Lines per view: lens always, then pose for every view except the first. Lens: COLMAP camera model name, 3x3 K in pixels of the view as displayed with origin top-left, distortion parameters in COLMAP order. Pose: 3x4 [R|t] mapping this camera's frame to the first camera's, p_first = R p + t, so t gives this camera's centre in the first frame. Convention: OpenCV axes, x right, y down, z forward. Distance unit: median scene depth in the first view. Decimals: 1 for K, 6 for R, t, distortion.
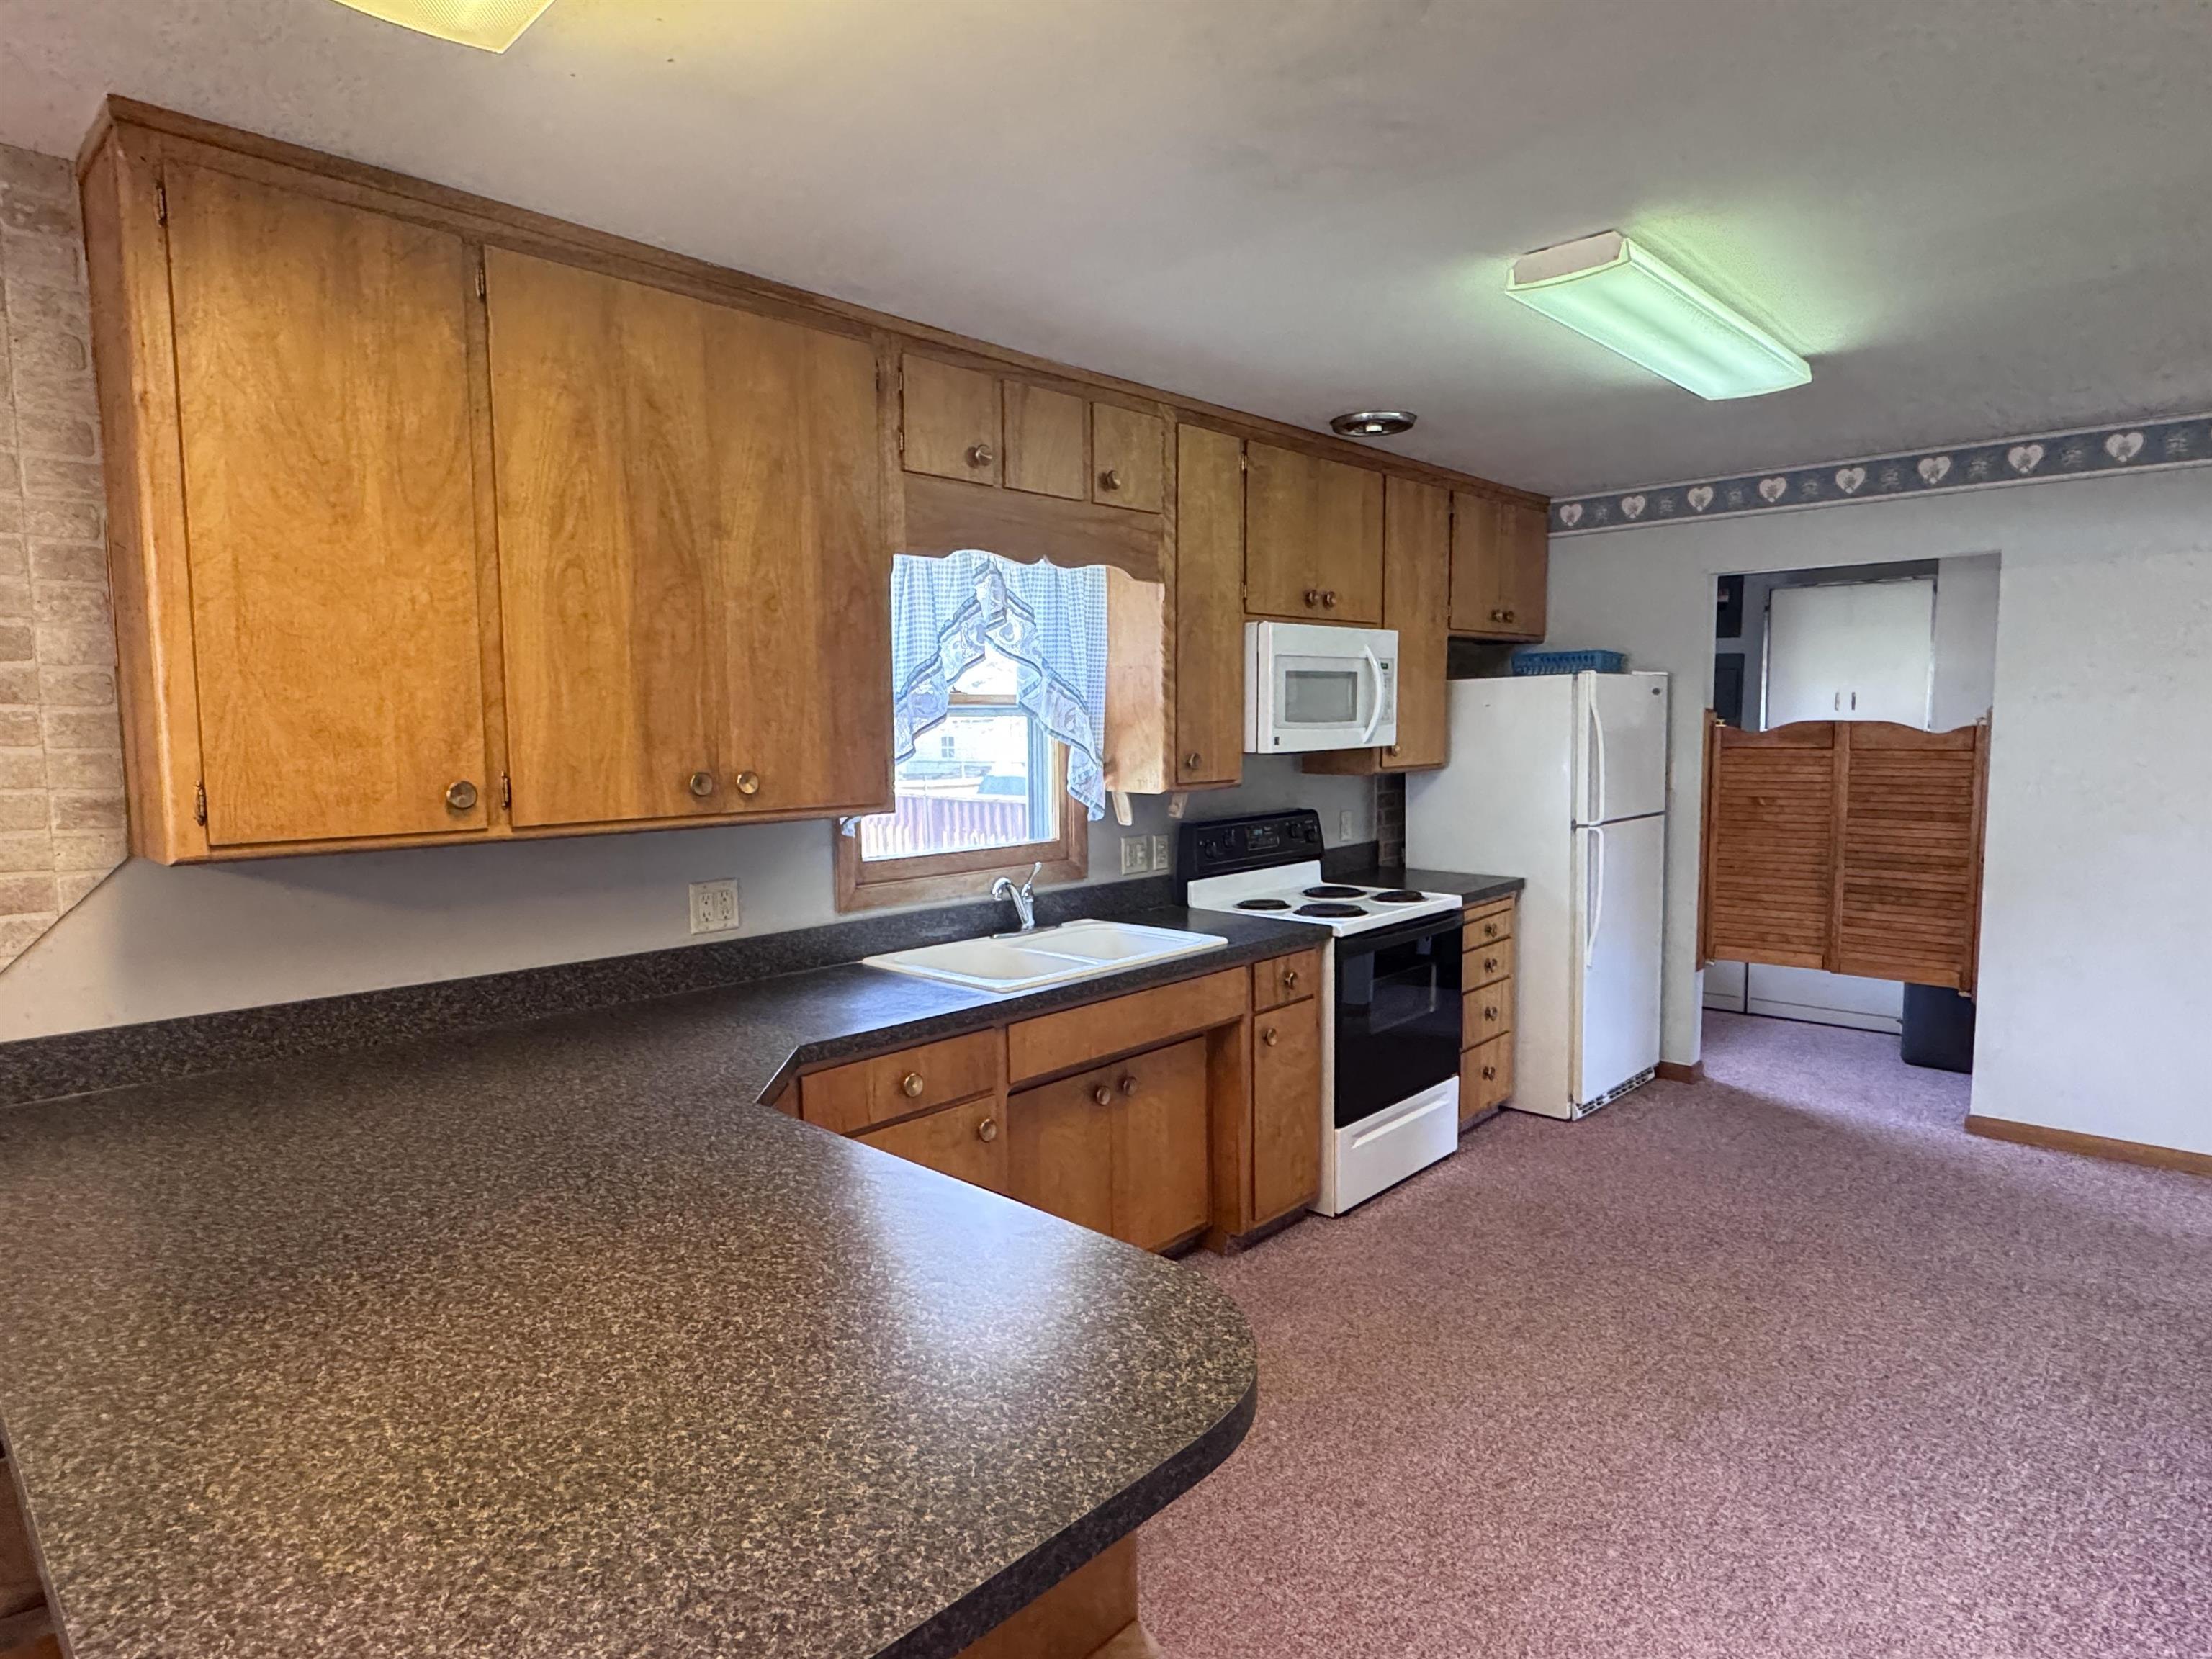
lens RADIAL K [[1241.9, 0, 1095.3], [0, 1241.9, 825.6], [0, 0, 1]] dist [0.001496, -0.000151]
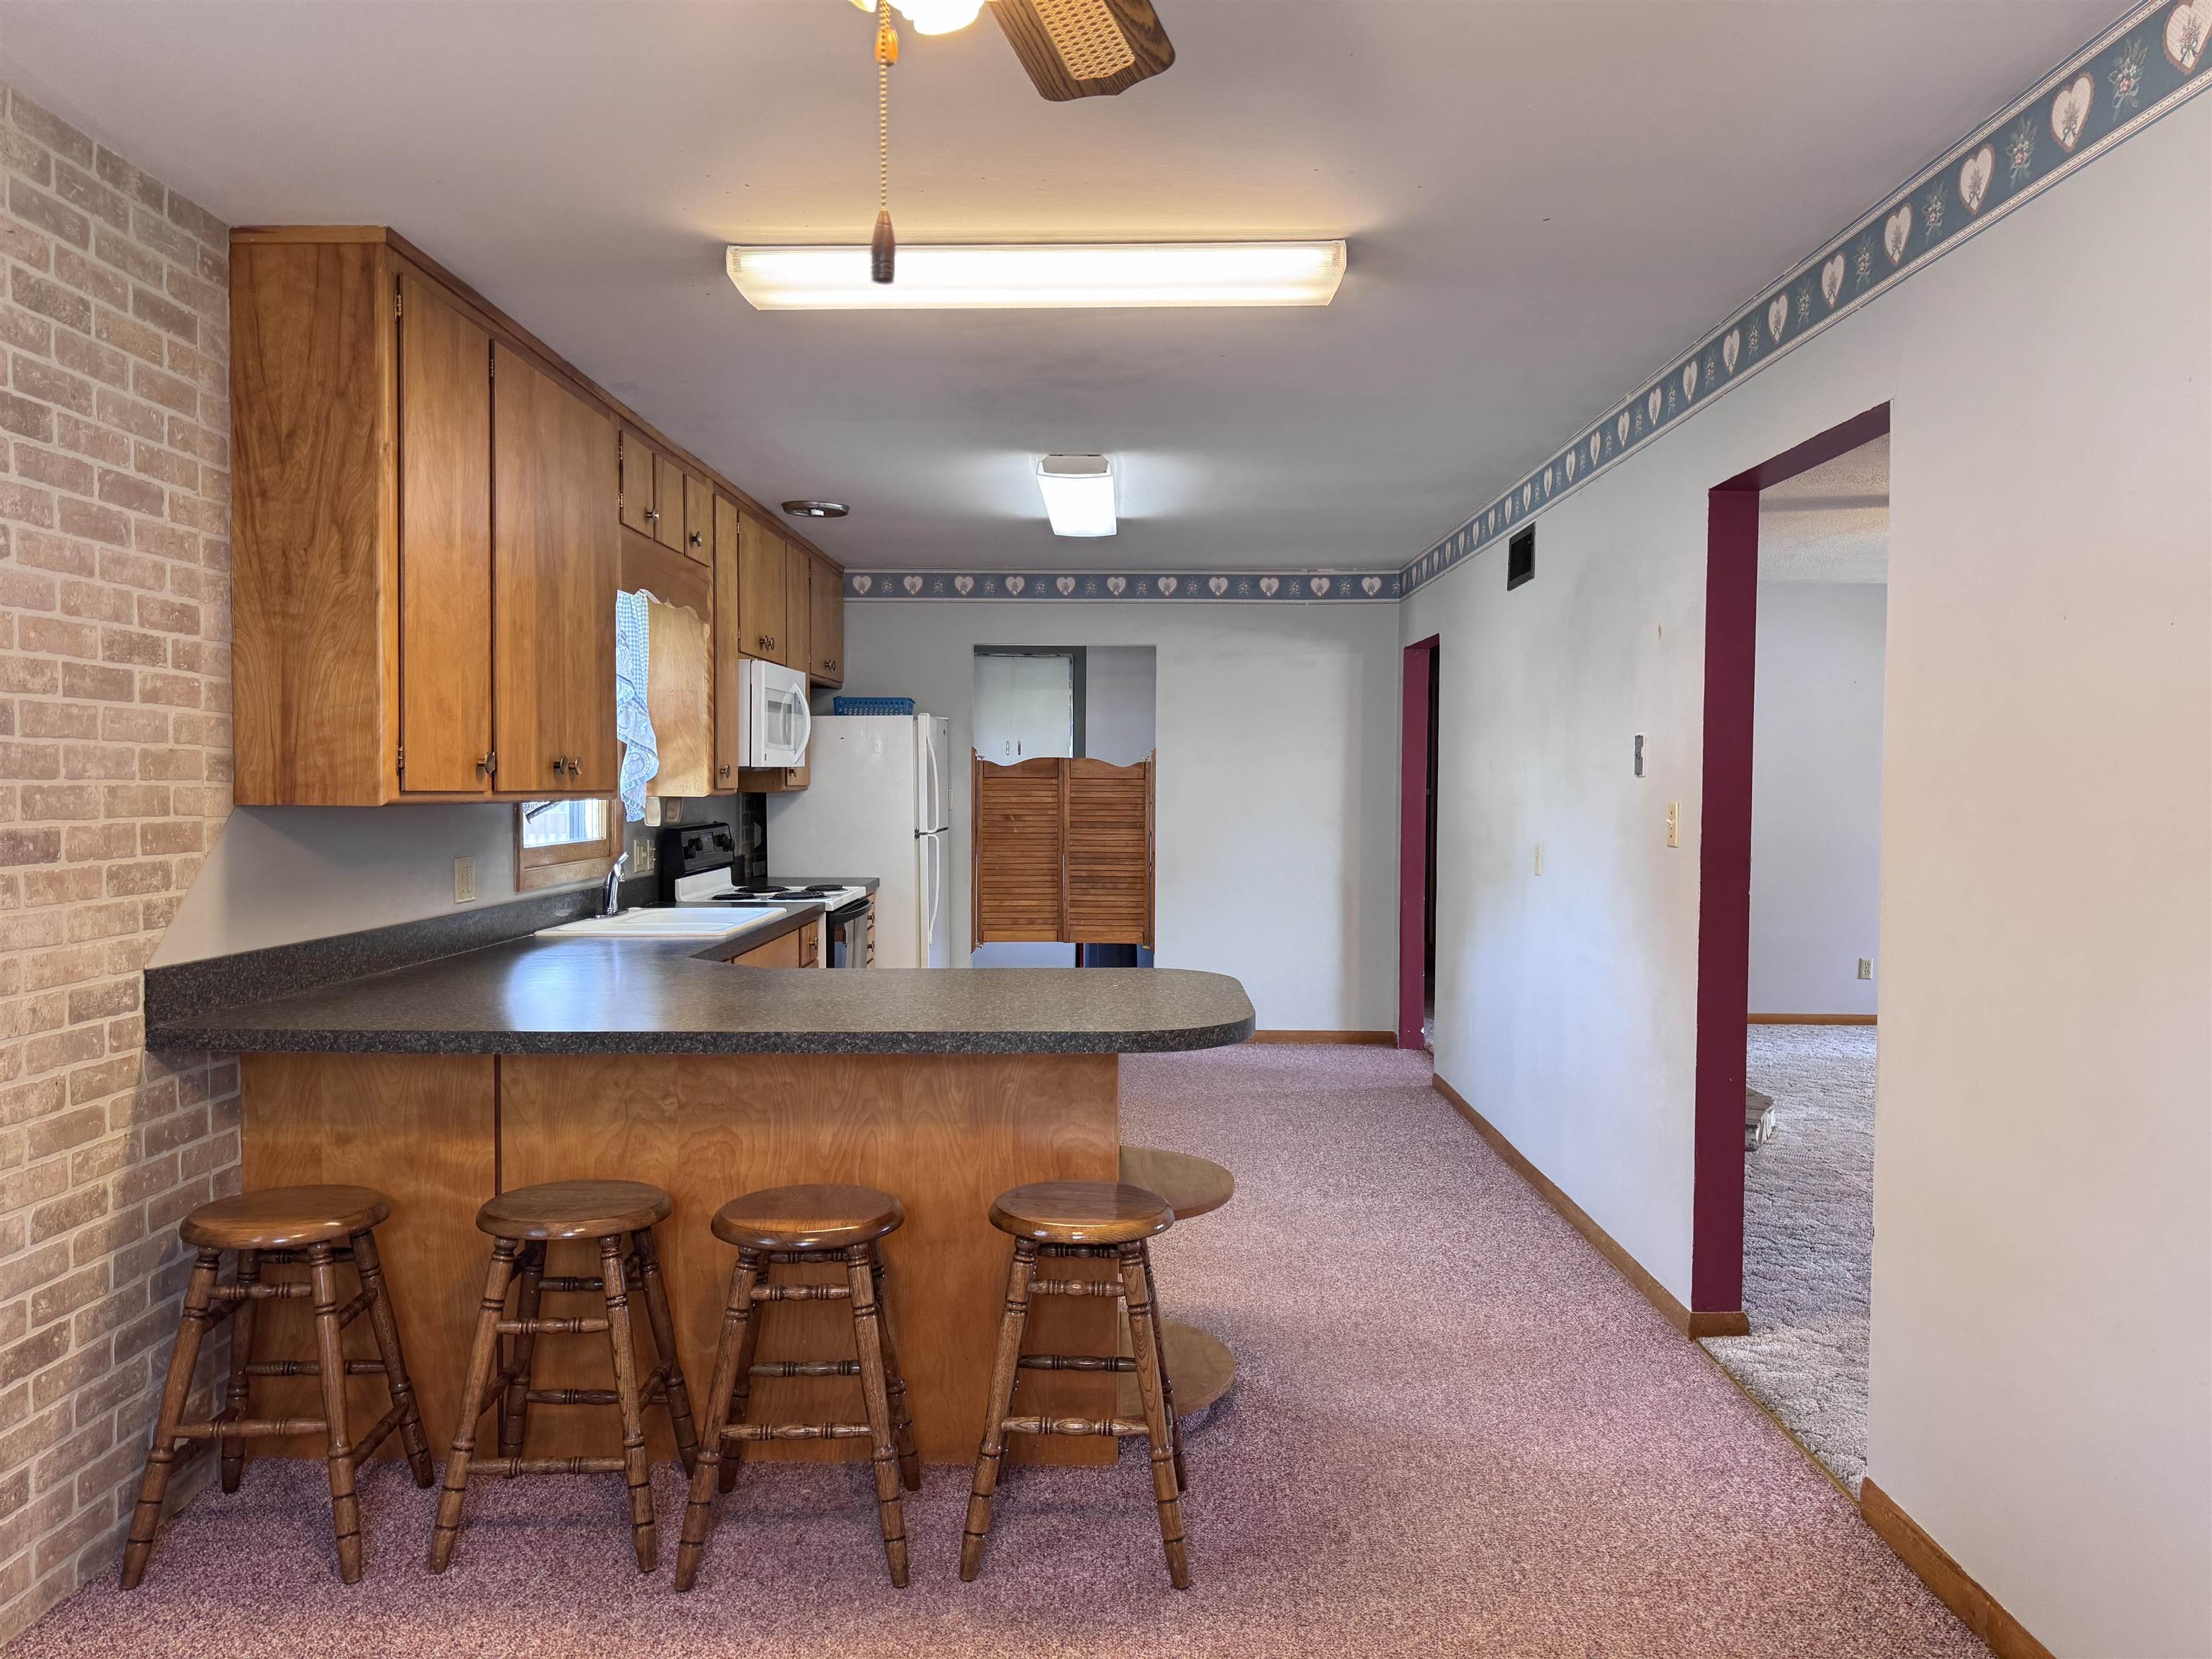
lens RADIAL K [[1546.3, 0, 1097.2], [0, 1546.3, 841.0], [0, 0, 1]] dist [0.082080, -0.128889]
pose [[0.734142, -0.010605, 0.678913, -0.671586], [0.043034, 0.998595, -0.030936, 0.077661], [-0.677630, 0.051928, 0.733567, -0.347985]]
